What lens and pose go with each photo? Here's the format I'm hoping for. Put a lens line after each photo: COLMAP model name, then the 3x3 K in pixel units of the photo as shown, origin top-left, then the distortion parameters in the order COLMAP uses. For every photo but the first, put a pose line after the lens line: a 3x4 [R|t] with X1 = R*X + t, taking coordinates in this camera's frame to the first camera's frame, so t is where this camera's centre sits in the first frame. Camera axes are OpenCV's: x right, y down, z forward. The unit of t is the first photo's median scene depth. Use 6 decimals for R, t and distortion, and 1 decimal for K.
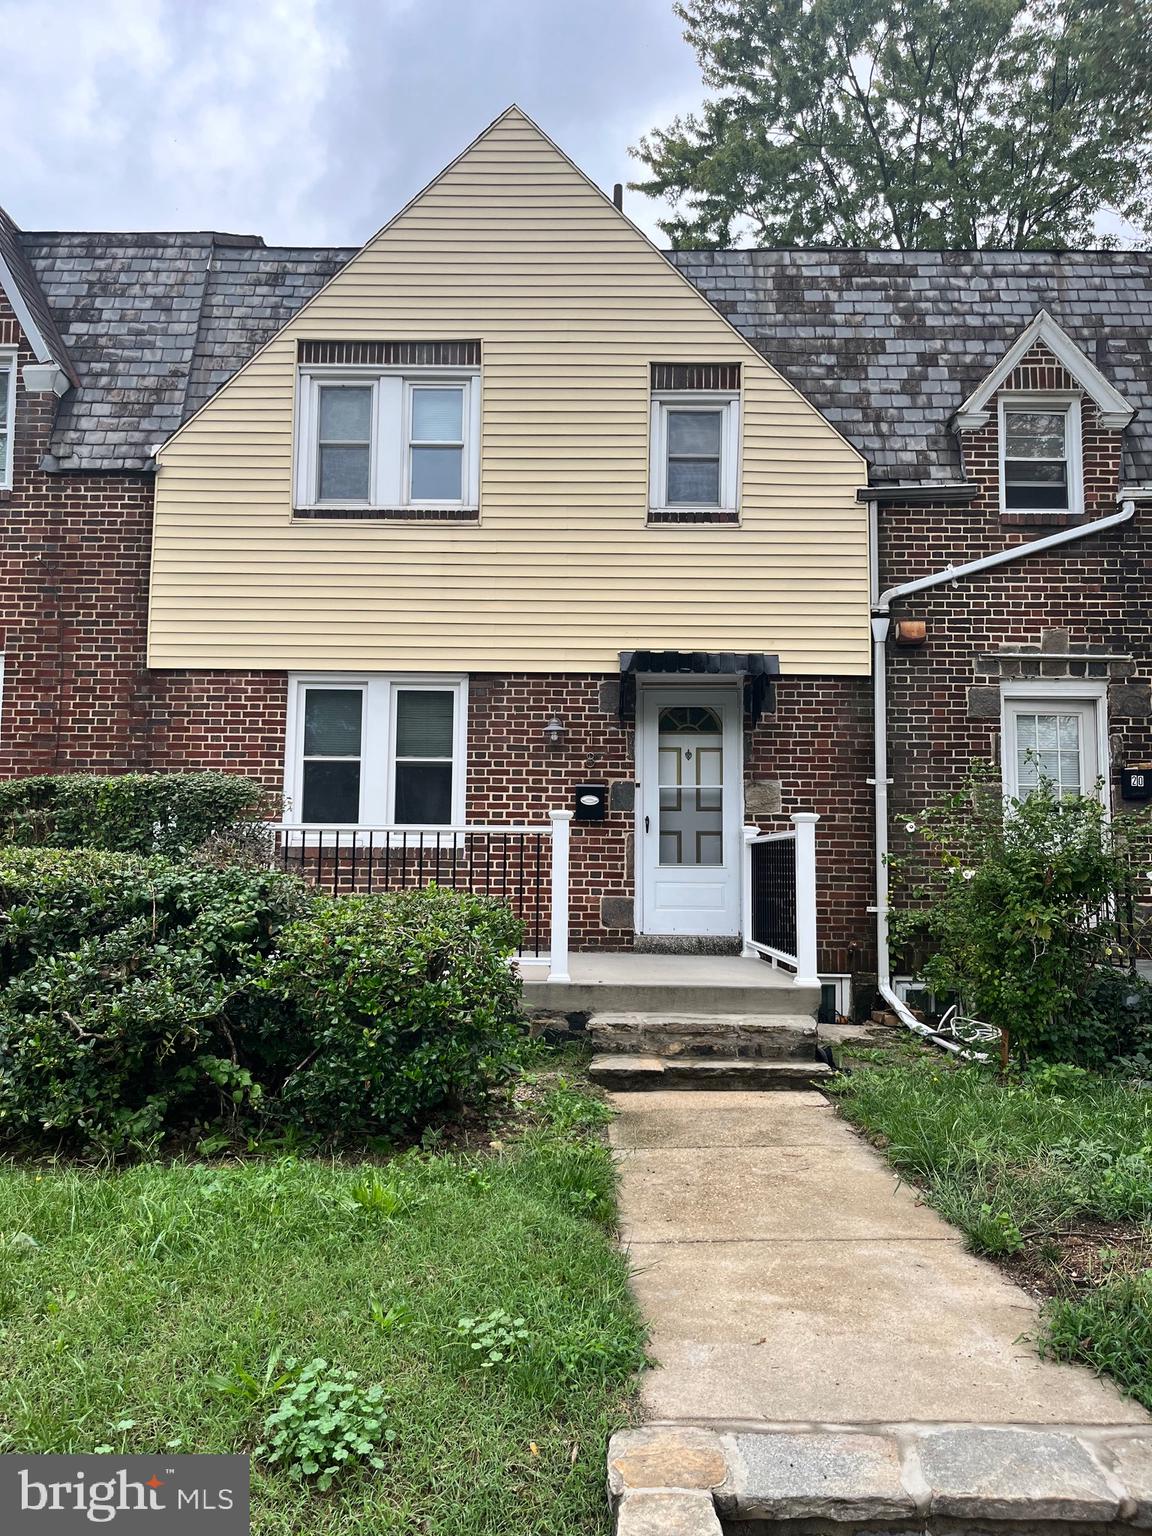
lens RADIAL K [[1183.8, 0, 575.7], [0, 1183.8, 770.6], [0, 0, 1]] dist [0.002952, -0.002586]
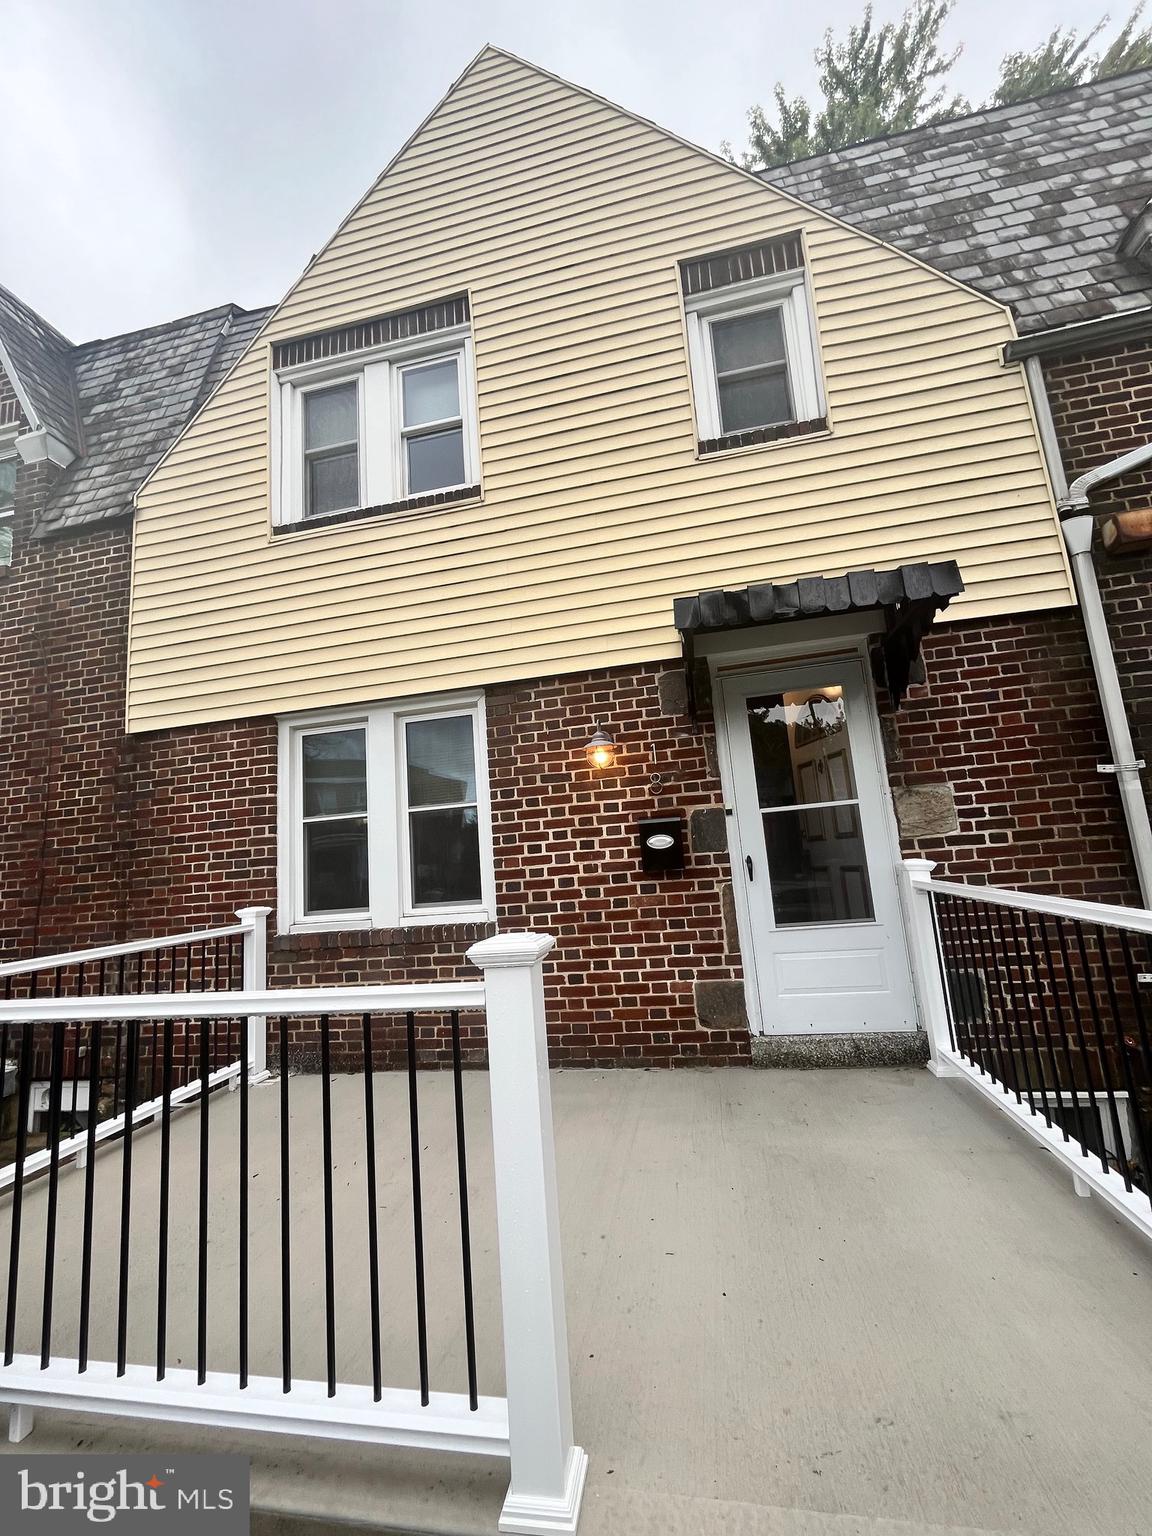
lens RADIAL K [[630.3, 0, 577.0], [0, 630.3, 762.8], [0, 0, 1]] dist [-0.006306, -0.000178]
pose [[0.977381, -0.115712, -0.177020, 0.033693], [0.105412, 0.992199, -0.066557, -0.001179], [0.183341, 0.046392, 0.981954, 0.610479]]
